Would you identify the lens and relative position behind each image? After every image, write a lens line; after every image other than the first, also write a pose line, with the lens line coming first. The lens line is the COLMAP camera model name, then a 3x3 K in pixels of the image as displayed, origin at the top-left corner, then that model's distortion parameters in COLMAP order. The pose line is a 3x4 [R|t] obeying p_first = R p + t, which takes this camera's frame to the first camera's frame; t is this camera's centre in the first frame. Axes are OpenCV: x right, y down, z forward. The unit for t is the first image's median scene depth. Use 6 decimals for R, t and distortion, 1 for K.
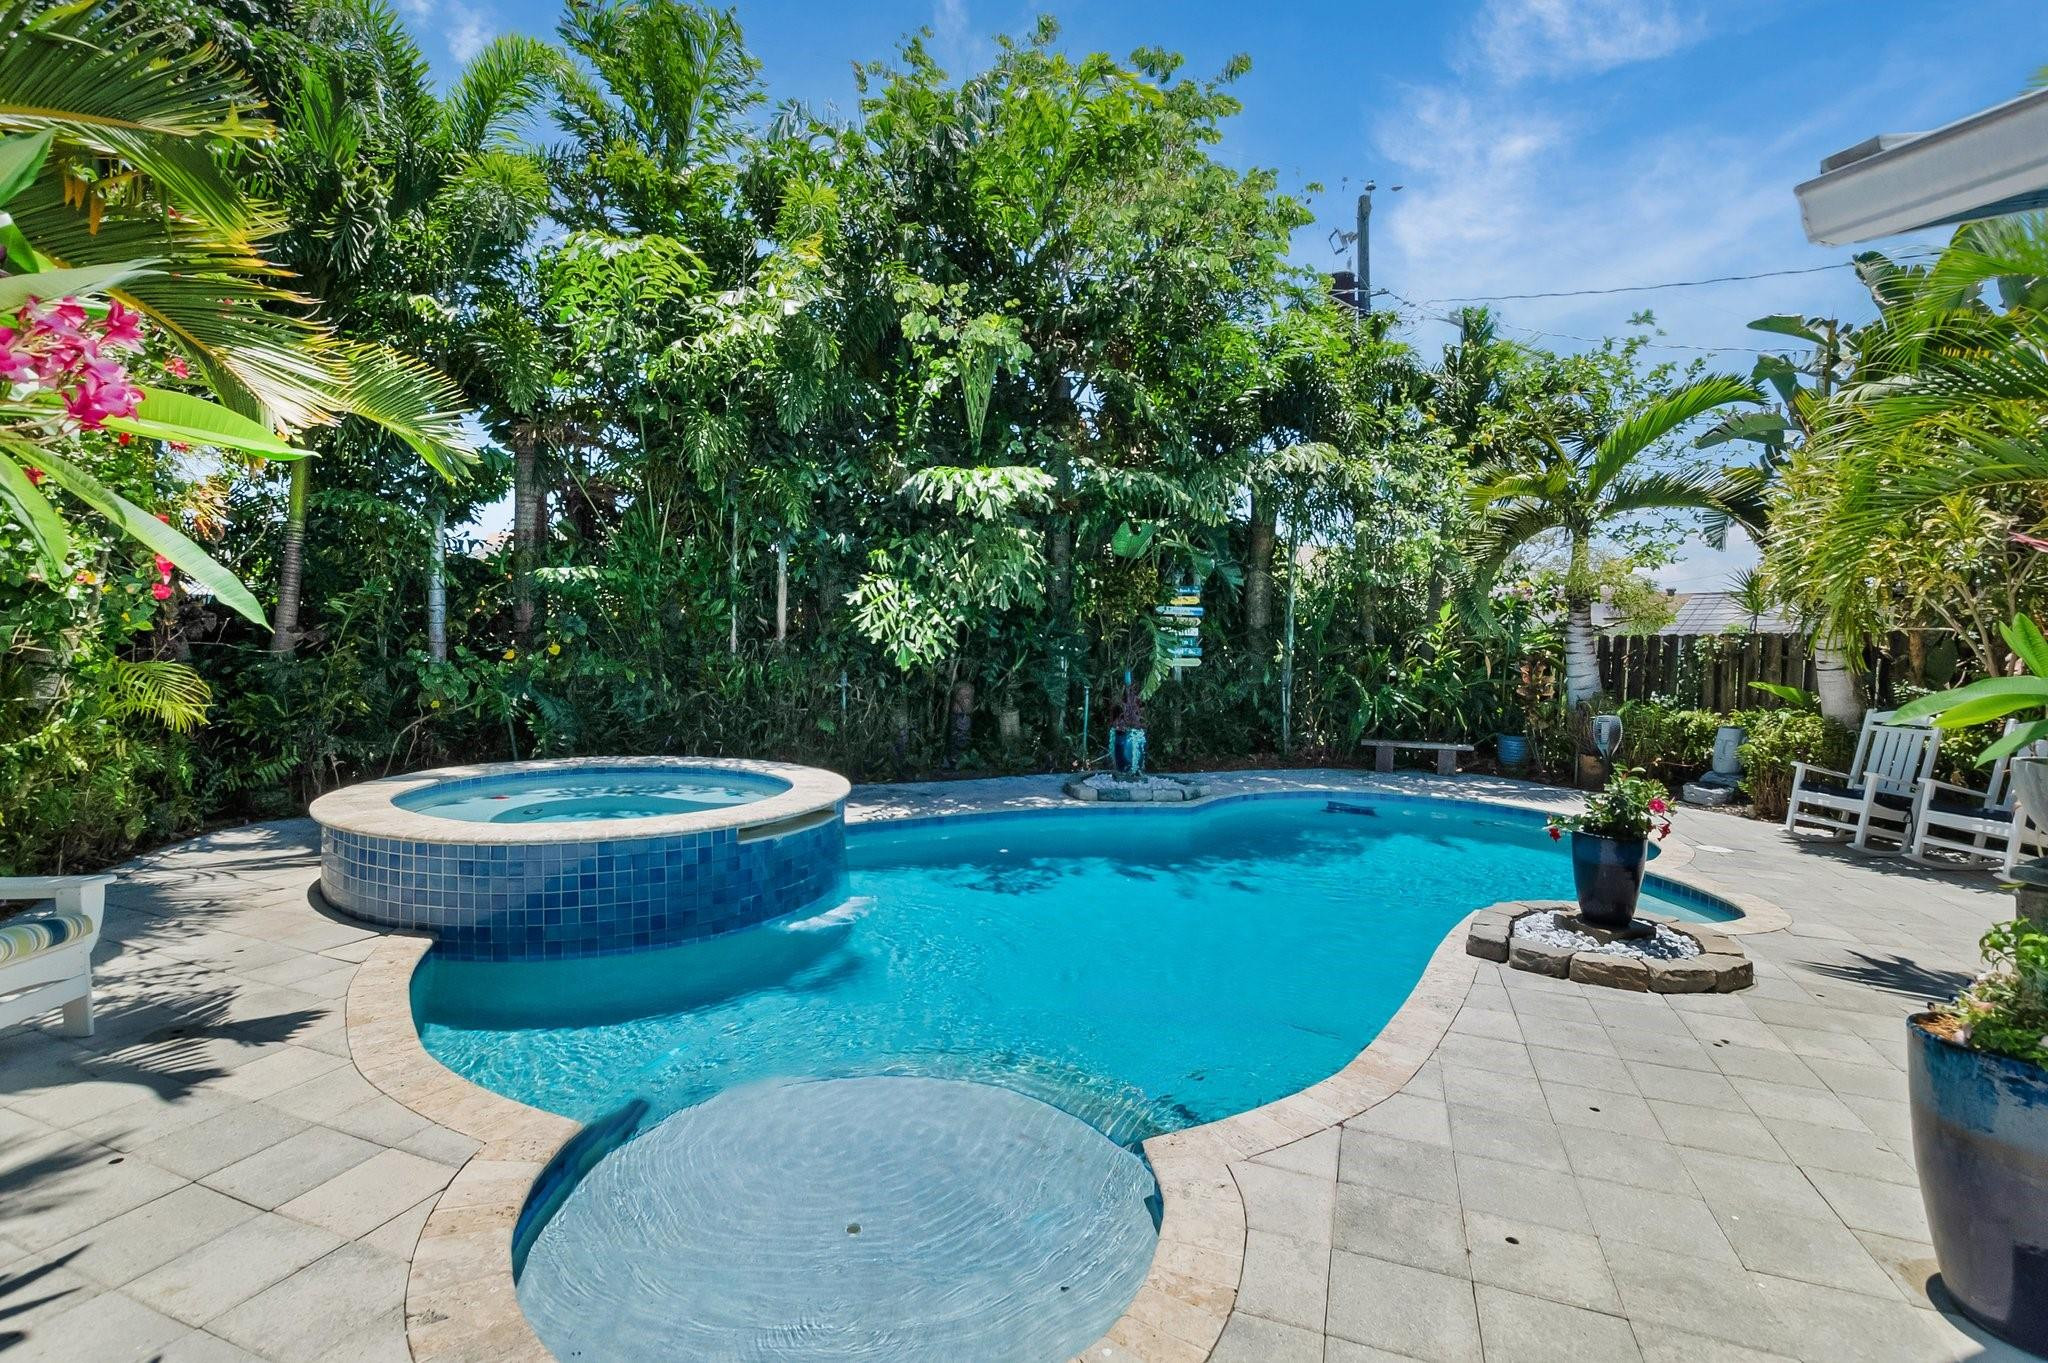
lens RADIAL K [[928.5, 0, 1016.0], [0, 928.5, 664.2], [0, 0, 1]] dist [-0.002187, -0.000163]
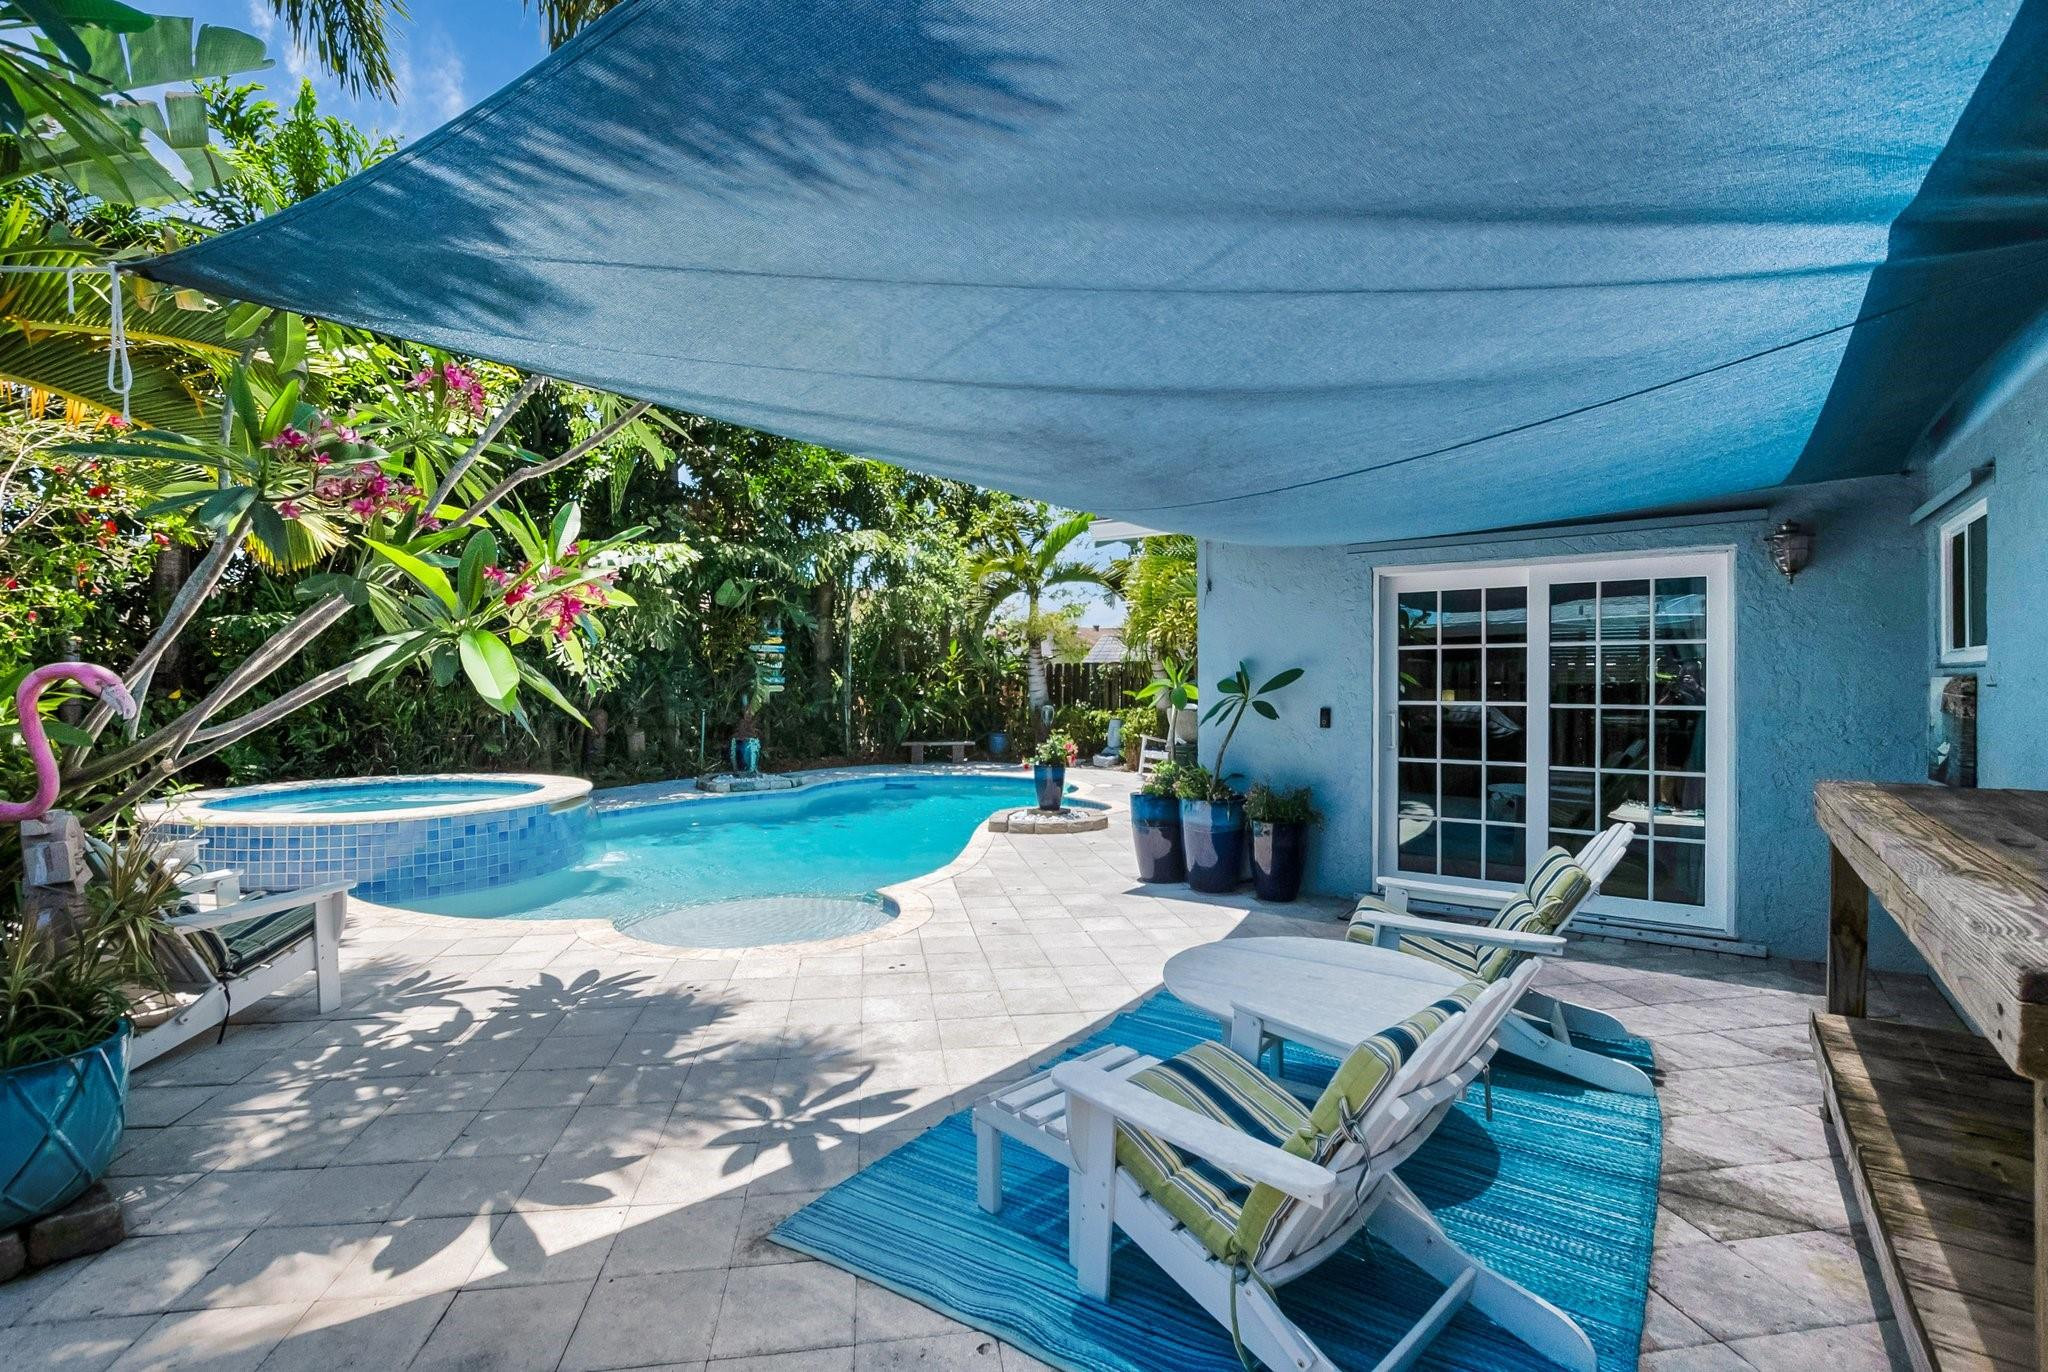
lens RADIAL K [[952.3, 0, 1024.0], [0, 952.3, 686.0], [0, 0, 1]] dist [-0.000009, -0.000008]
pose [[0.861542, -0.023699, 0.507134, -0.214091], [0.028248, 0.999600, -0.001277, 0.007020], [-0.506901, 0.015426, 0.861866, -0.356907]]
